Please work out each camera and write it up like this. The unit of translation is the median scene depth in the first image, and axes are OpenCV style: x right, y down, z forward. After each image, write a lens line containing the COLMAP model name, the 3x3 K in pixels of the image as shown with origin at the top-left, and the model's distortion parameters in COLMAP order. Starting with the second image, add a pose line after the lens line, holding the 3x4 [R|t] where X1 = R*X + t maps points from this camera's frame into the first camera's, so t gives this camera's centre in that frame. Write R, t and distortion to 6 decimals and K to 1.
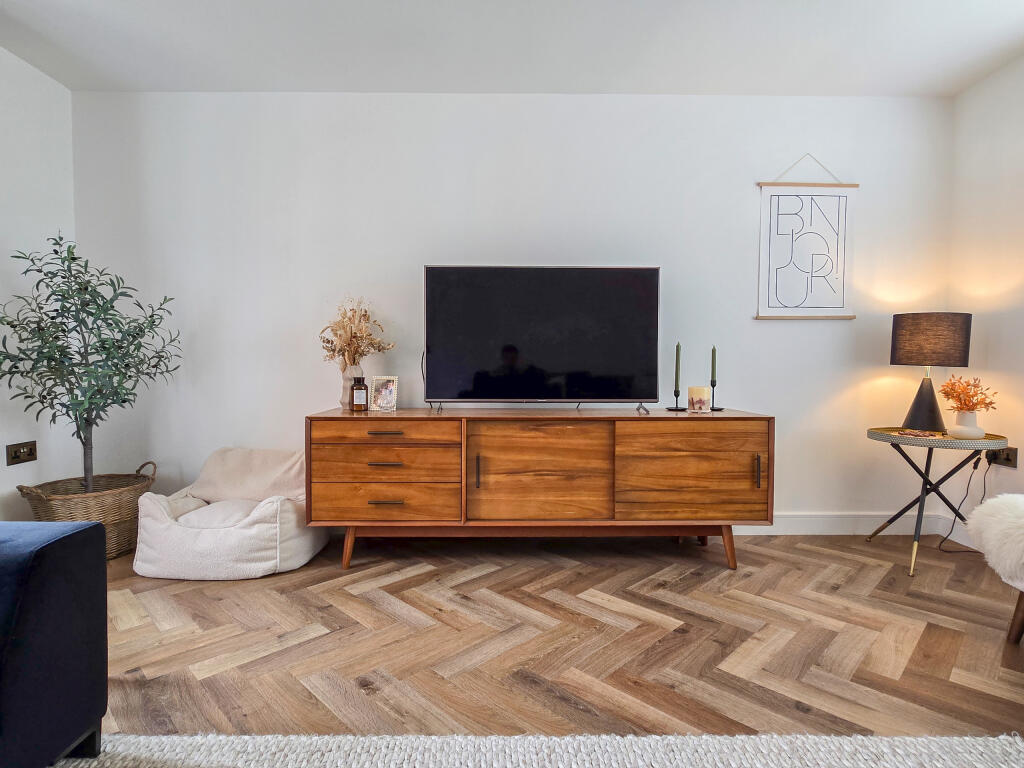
lens RADIAL K [[540.8, 0, 512.4], [0, 540.8, 382.3], [0, 0, 1]] dist [-0.003428, -0.003270]
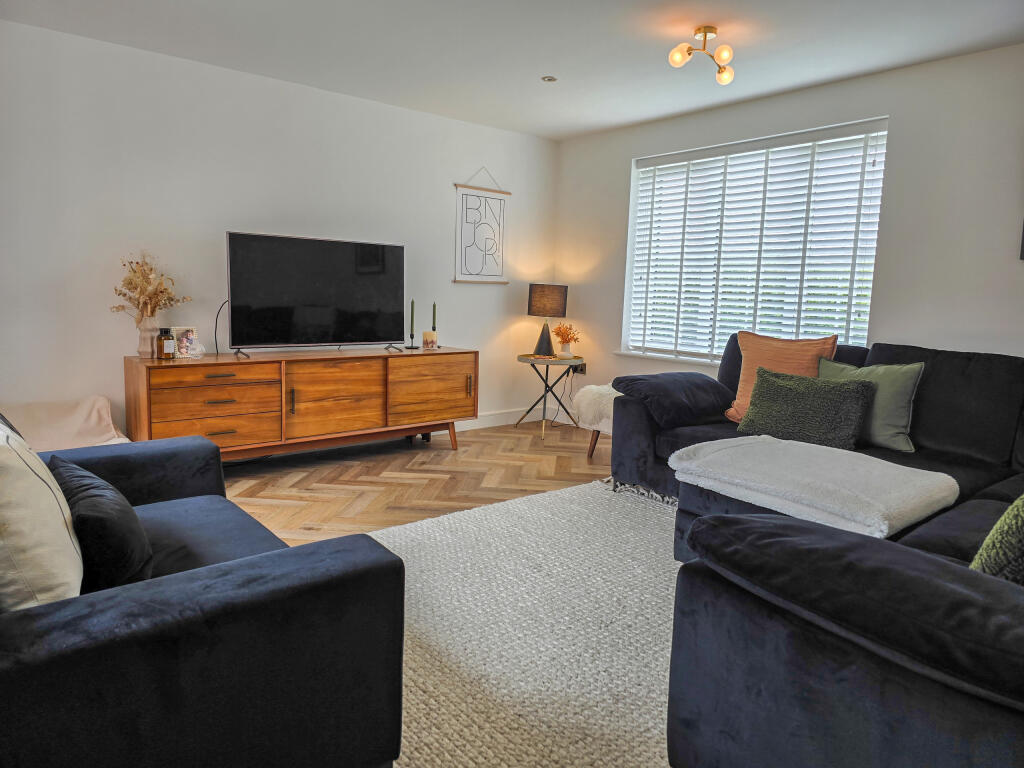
lens RADIAL K [[675.0, 0, 508.9], [0, 675.0, 383.1], [0, 0, 1]] dist [0.017039, -0.000613]
pose [[0.771929, -0.067503, 0.632115, -0.684319], [-0.004012, 0.993809, 0.111027, -0.059927], [-0.635696, -0.088242, 0.766879, -0.565102]]
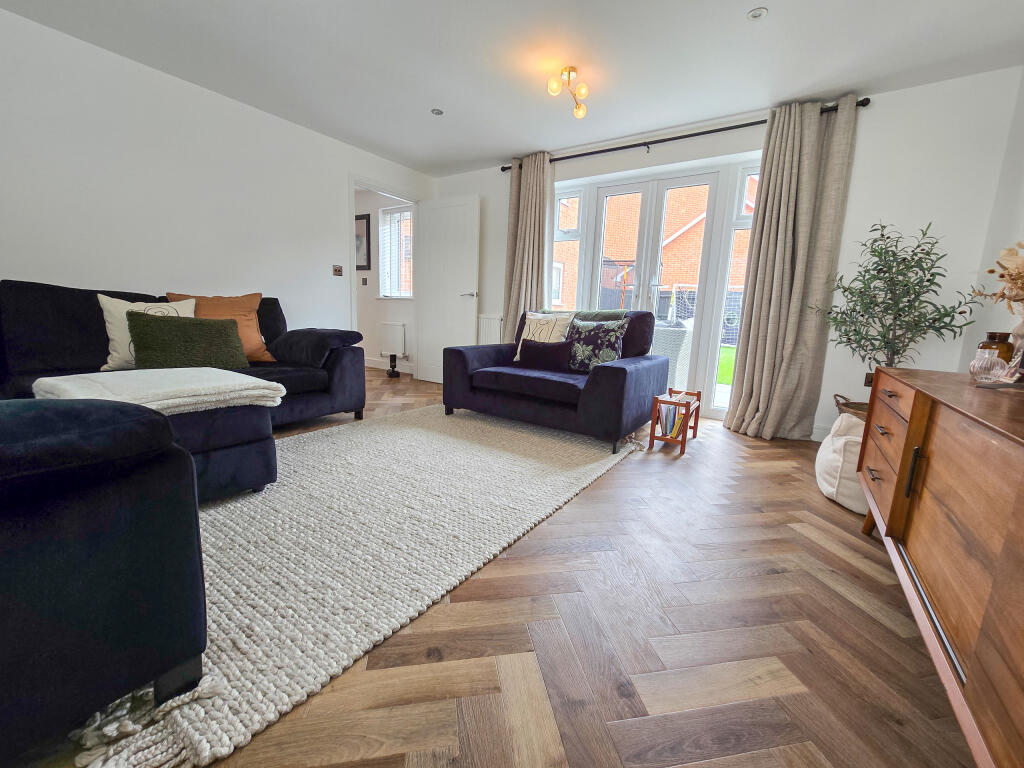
lens RADIAL K [[411.9, 0, 512.9], [0, 411.9, 381.0], [0, 0, 1]] dist [-0.000244, -0.000034]
pose [[-0.569349, 0.104783, -0.815391, 0.598486], [-0.074507, 0.981185, 0.178114, 0.004684], [0.818713, 0.162161, -0.550830, 0.861567]]
